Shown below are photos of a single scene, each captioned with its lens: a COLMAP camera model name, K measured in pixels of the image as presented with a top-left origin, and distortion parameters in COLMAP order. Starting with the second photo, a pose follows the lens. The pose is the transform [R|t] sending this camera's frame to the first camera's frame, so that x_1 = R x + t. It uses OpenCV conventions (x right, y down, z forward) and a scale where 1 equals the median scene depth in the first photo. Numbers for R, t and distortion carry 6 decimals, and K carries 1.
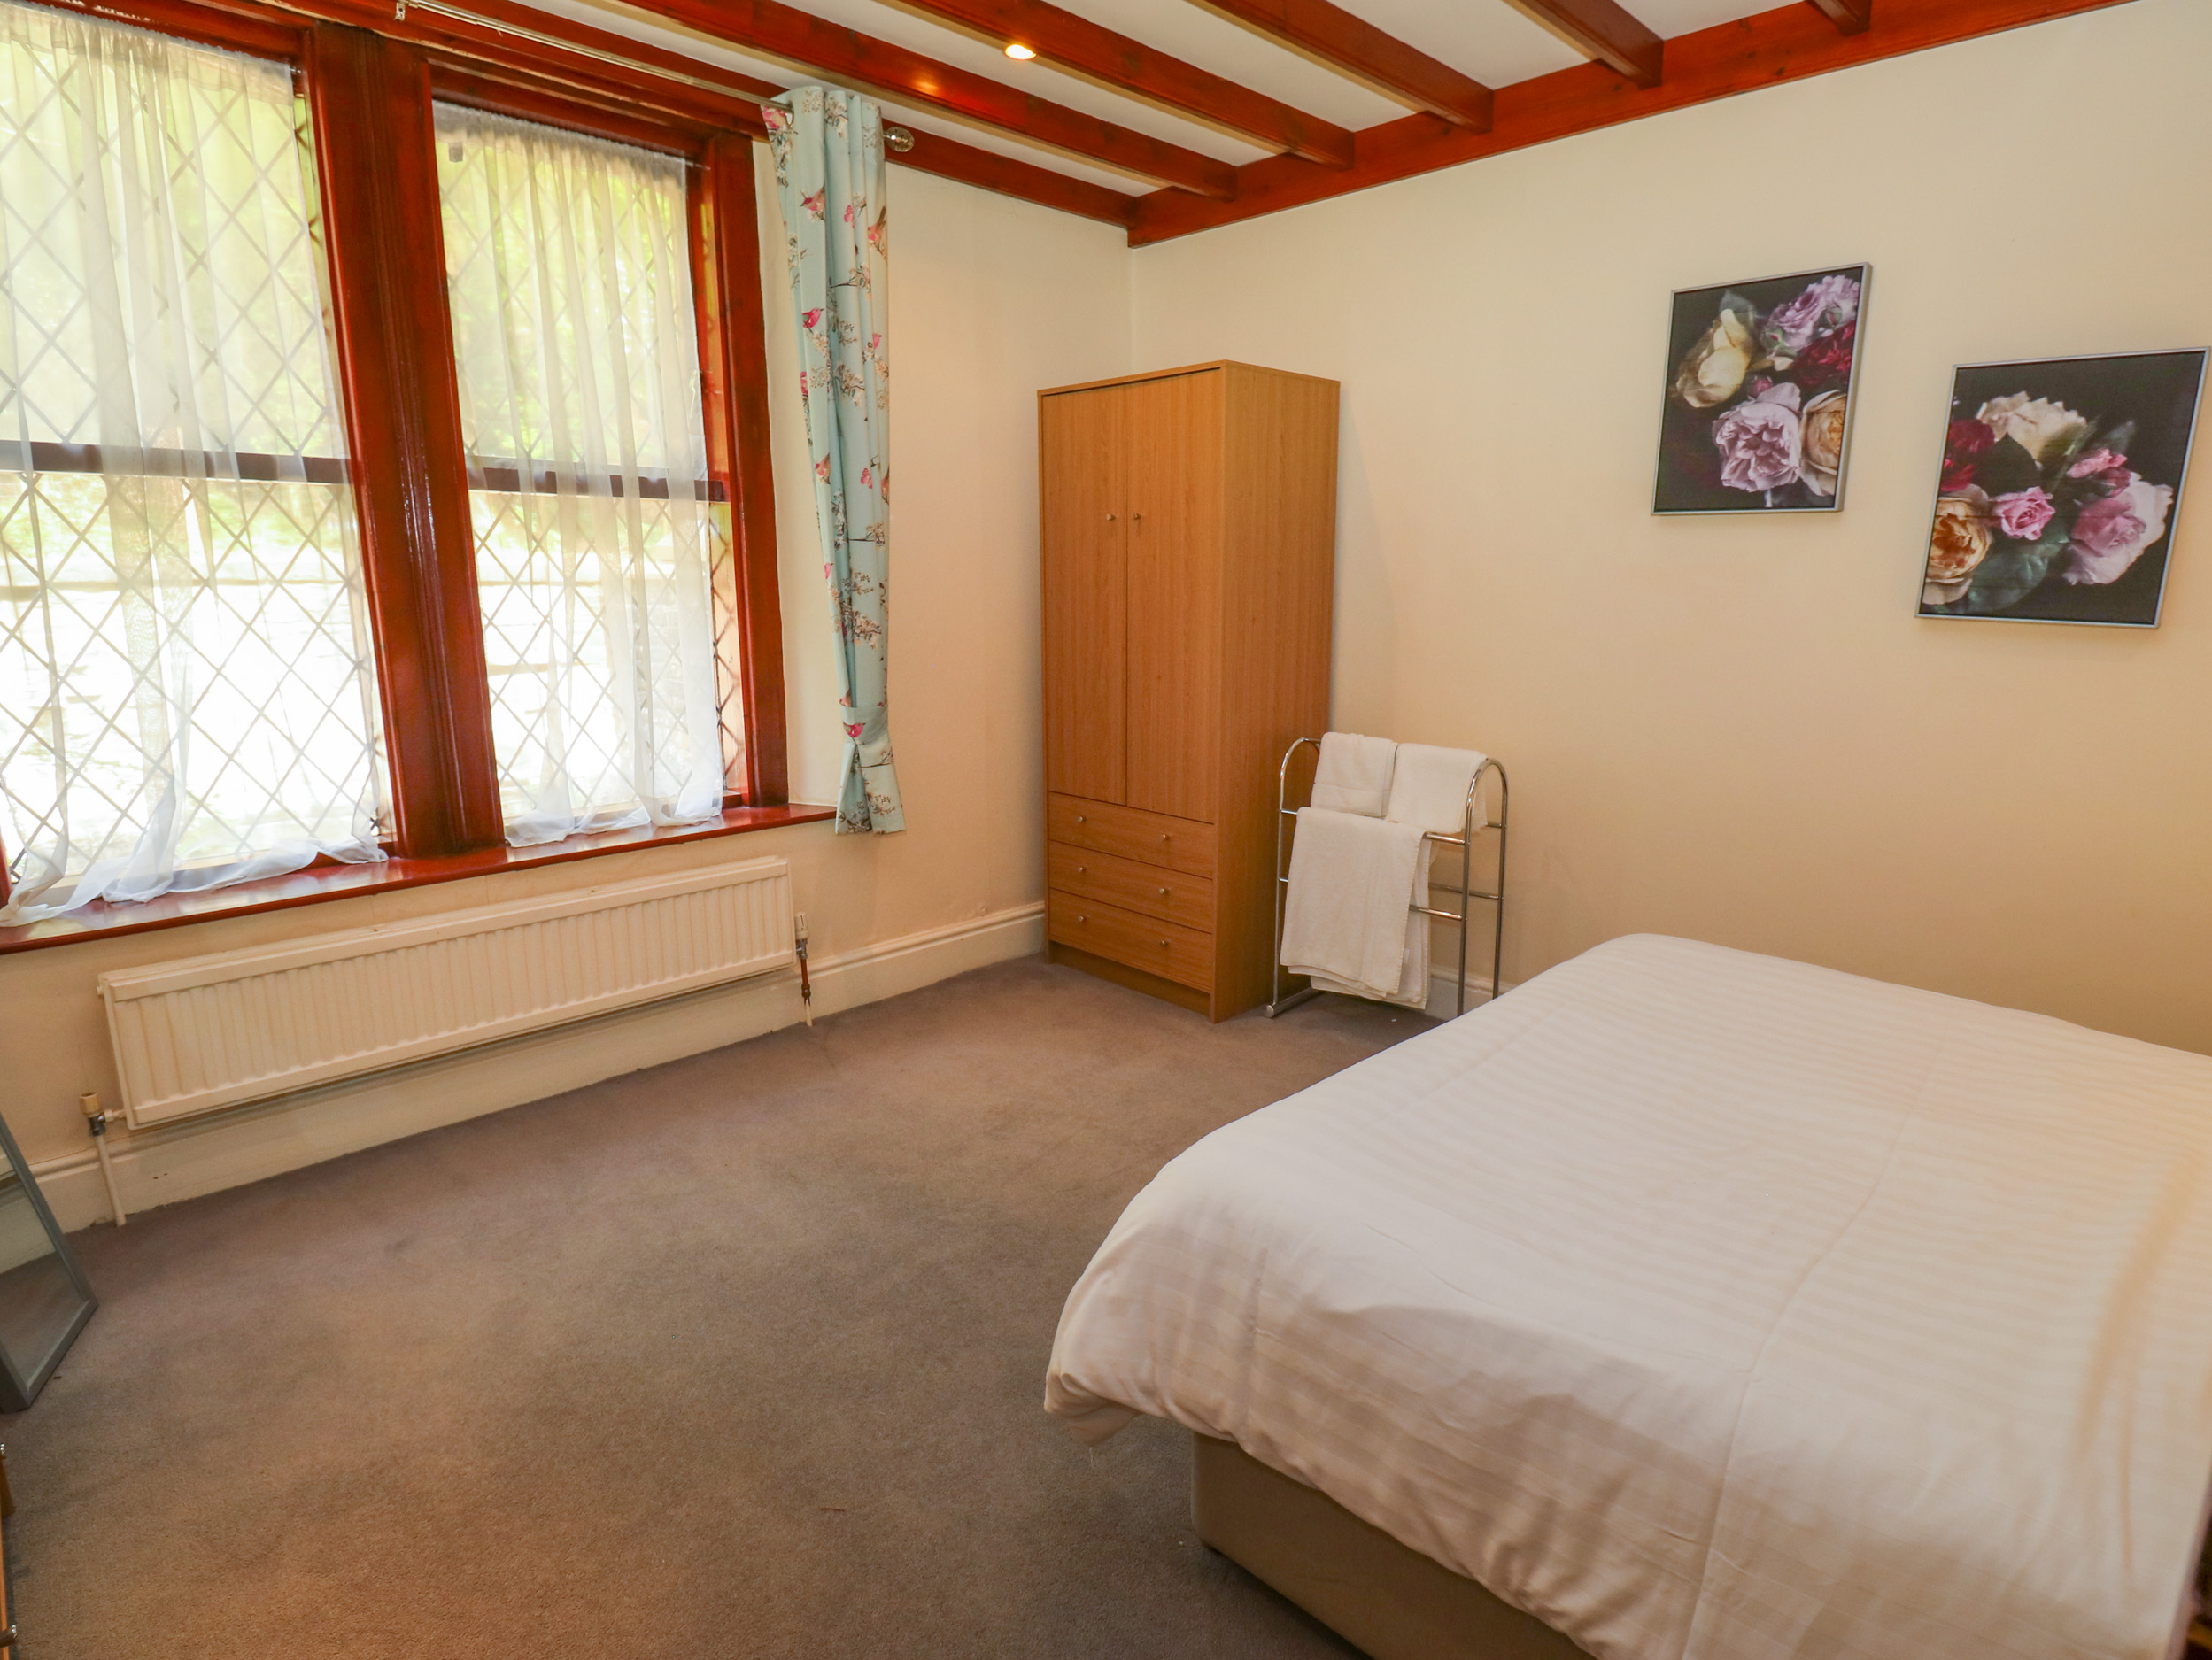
lens RADIAL K [[1218.2, 0, 1104.2], [0, 1218.2, 828.2], [0, 0, 1]] dist [0.000496, -0.000616]
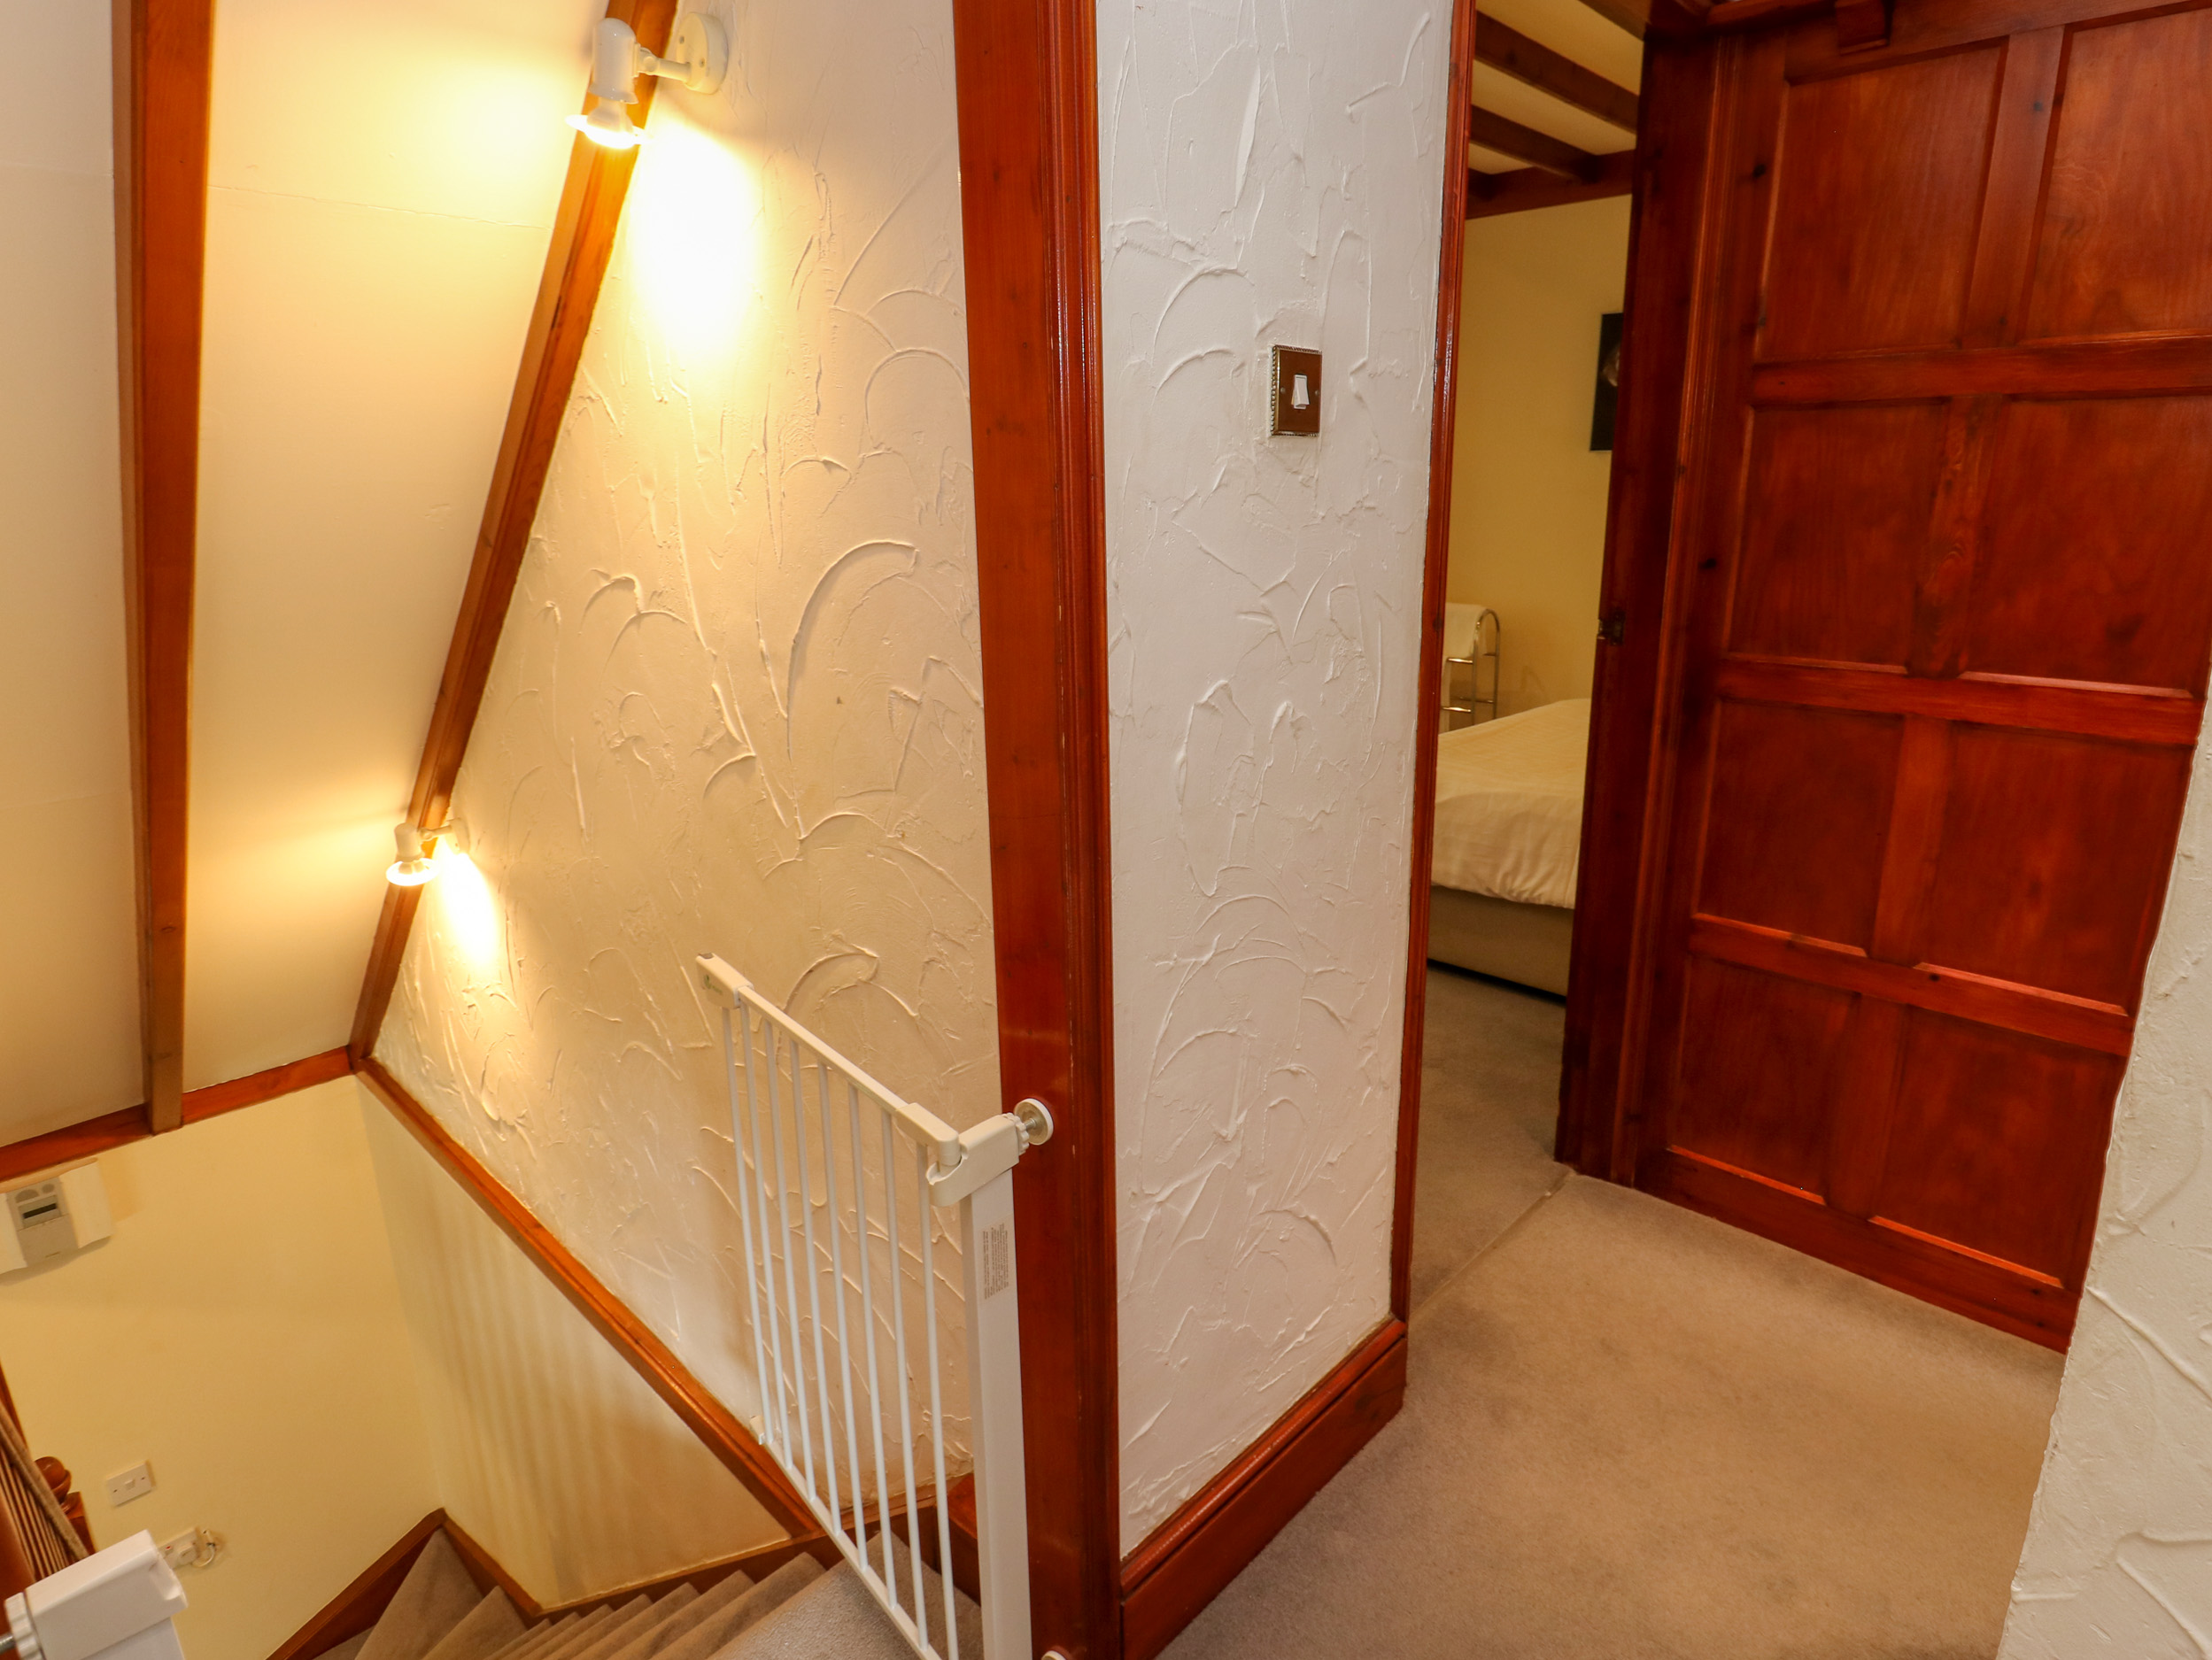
lens RADIAL K [[1218.2, 0, 1110.5], [0, 1218.2, 825.3], [0, 0, 1]] dist [0.000496, -0.000616]
pose [[0.999585, -0.024148, 0.015729, -0.554539], [0.023152, 0.997888, 0.060696, 0.307820], [-0.017161, -0.060307, 0.998032, -1.587471]]
